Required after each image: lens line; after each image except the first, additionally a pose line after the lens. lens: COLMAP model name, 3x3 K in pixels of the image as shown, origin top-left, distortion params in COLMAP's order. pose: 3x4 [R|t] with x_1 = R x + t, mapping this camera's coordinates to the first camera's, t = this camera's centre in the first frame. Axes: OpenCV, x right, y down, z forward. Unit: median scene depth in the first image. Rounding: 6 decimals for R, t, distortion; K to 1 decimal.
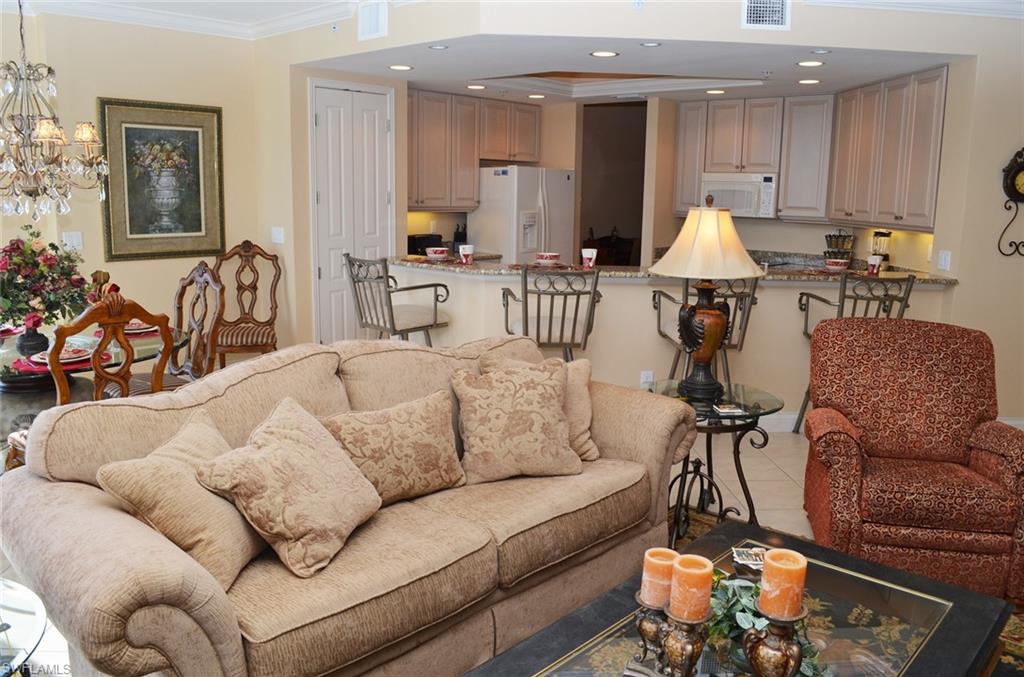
lens RADIAL K [[798.6, 0, 514.1], [0, 798.6, 343.3], [0, 0, 1]] dist [-0.083144, 0.013403]
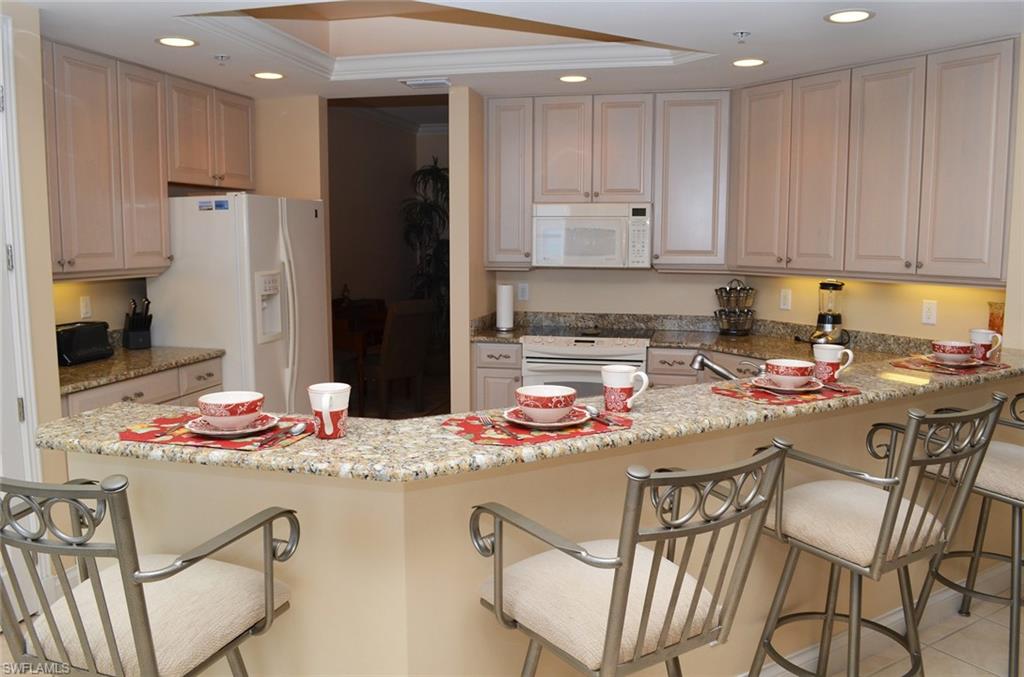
lens RADIAL K [[798.6, 0, 514.1], [0, 798.6, 343.3], [0, 0, 1]] dist [-0.083144, 0.013403]
pose [[0.876865, -0.079189, 0.474170, -0.105648], [0.103703, 0.994276, -0.025725, -0.083931], [-0.469419, 0.071731, 0.880057, 0.431080]]
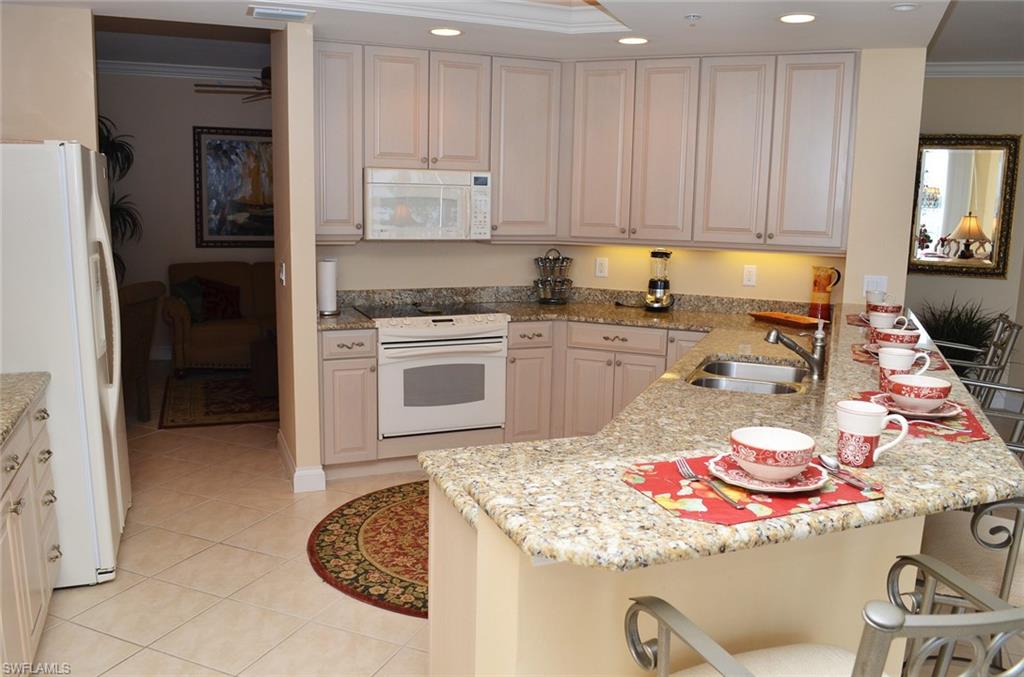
lens RADIAL K [[798.6, 0, 514.1], [0, 798.6, 343.3], [0, 0, 1]] dist [-0.083144, 0.013403]
pose [[0.433590, -0.166720, 0.885553, -0.260767], [0.158578, 0.981516, 0.107143, -0.135810], [-0.887047, 0.093973, 0.452014, 0.659630]]
